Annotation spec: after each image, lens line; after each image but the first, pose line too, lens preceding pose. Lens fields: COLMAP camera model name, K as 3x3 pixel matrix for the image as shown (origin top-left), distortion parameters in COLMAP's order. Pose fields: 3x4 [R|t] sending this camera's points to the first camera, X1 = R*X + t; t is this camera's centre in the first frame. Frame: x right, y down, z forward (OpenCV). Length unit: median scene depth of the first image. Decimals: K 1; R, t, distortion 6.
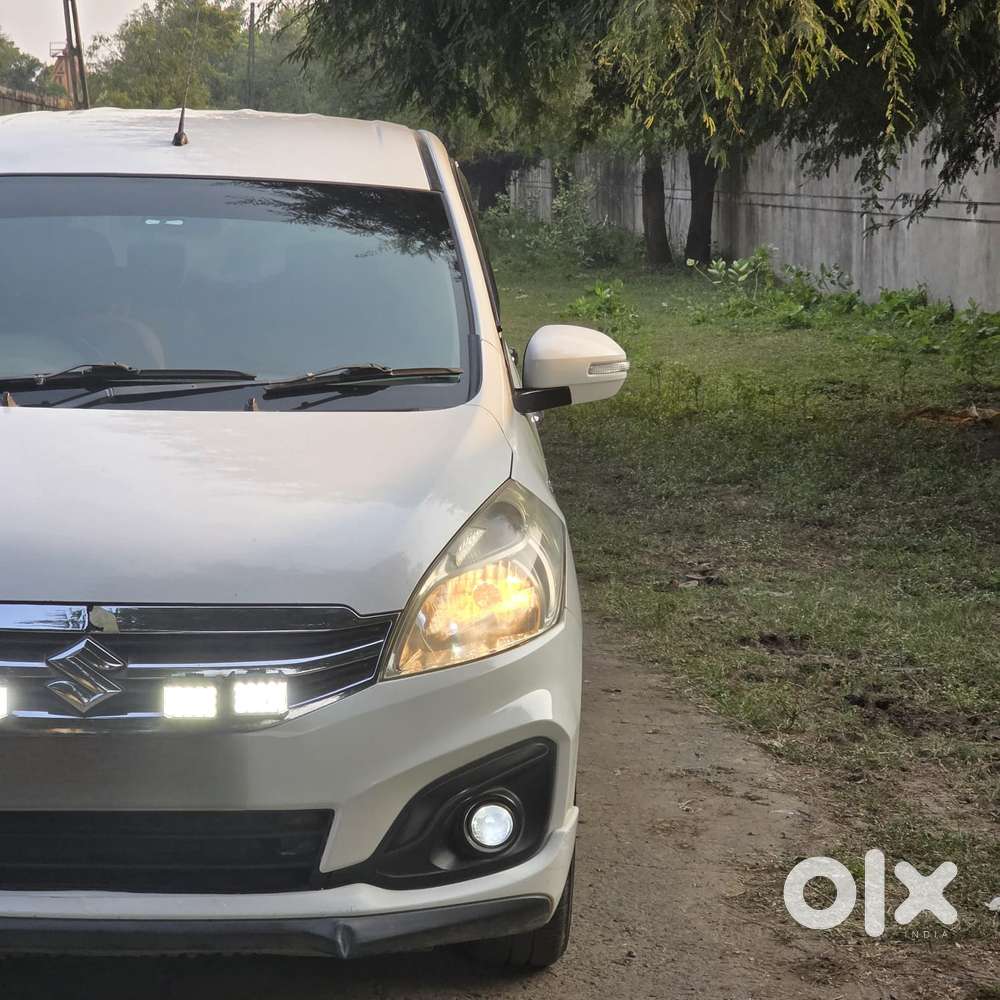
lens RADIAL K [[2569.7, 0, 480.1], [0, 2569.7, 499.3], [0, 0, 1]] dist [-0.304340, 3.928214]
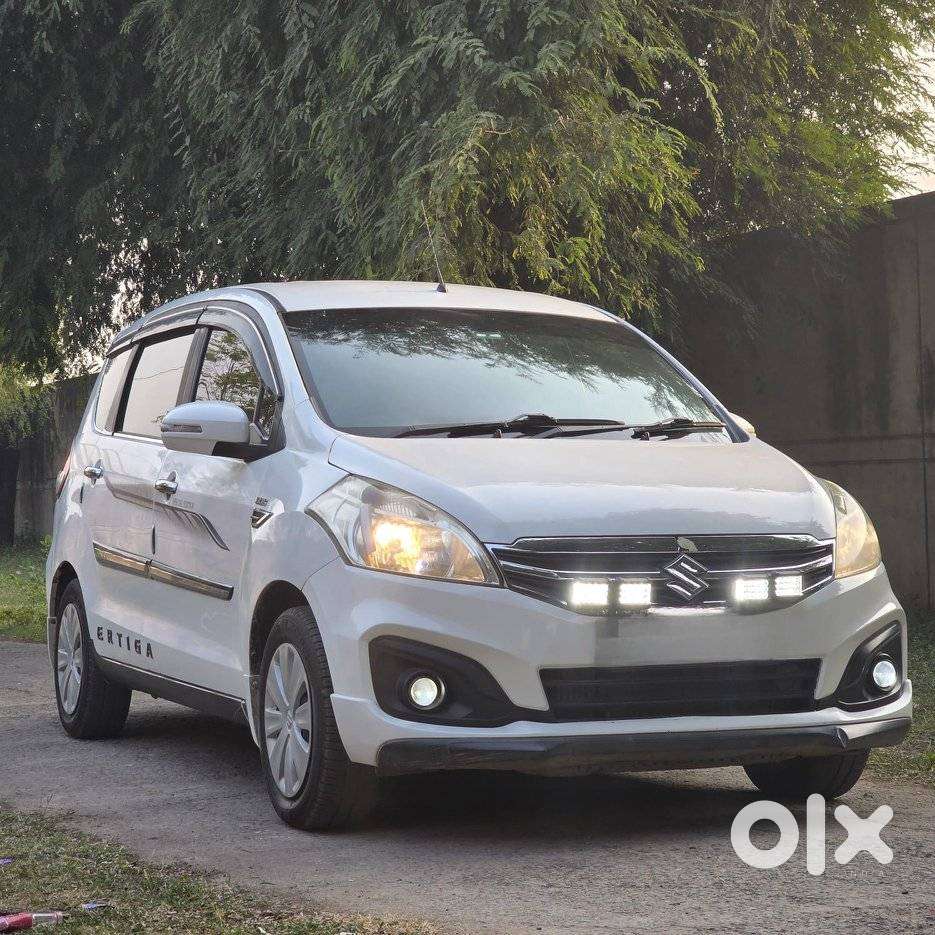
lens RADIAL K [[2402.6, 0, 448.9], [0, 2402.6, 466.9], [0, 0, 1]] dist [-0.304340, 3.928214]
pose [[0.943344, -0.015122, 0.331472, -0.563677], [0.059000, 0.990687, -0.122714, 0.124943], [-0.326529, 0.135318, 0.935451, -0.252701]]
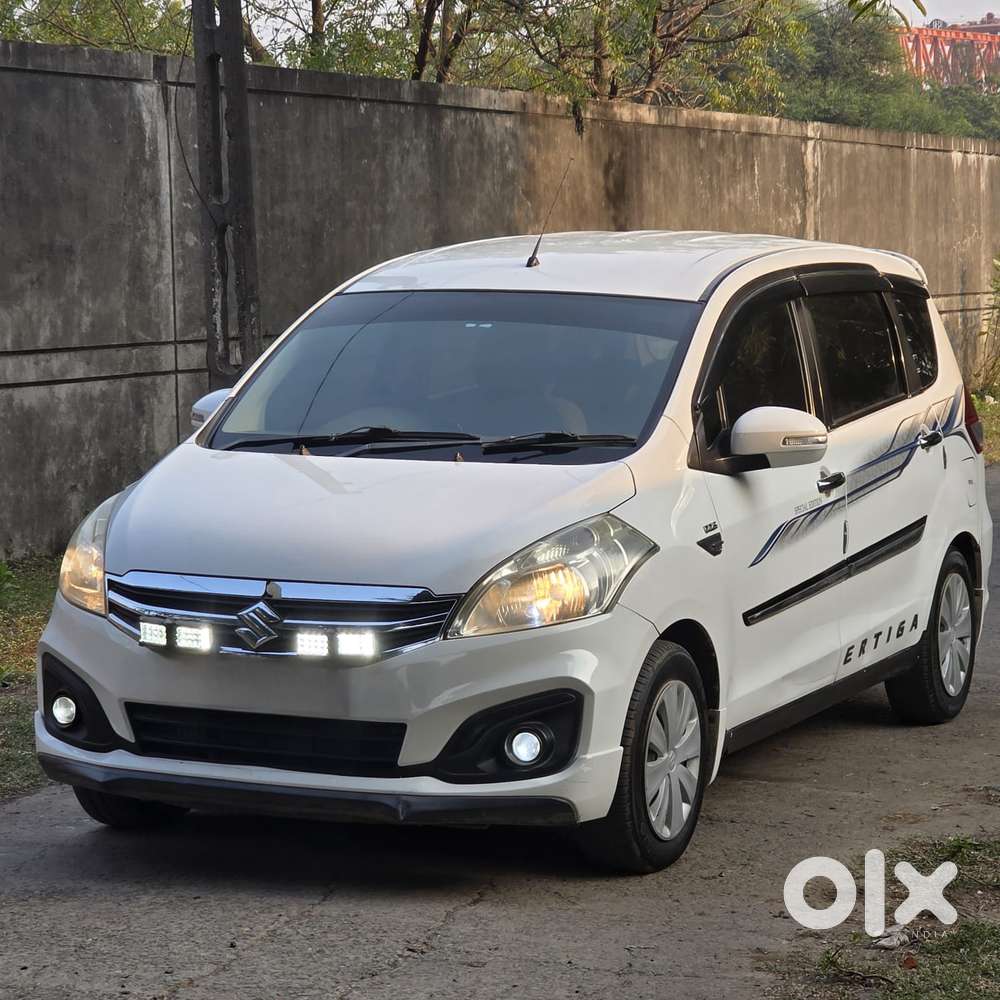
lens RADIAL K [[3184.8, 0, 500.0], [0, 3184.8, 500.0], [0, 0, 1]] dist [-1.059818, 18.997196]
pose [[0.905438, 0.024308, -0.423782, 0.558879], [-0.043499, 0.998416, -0.035671, 0.039685], [0.422244, 0.050732, 0.905061, -0.472528]]
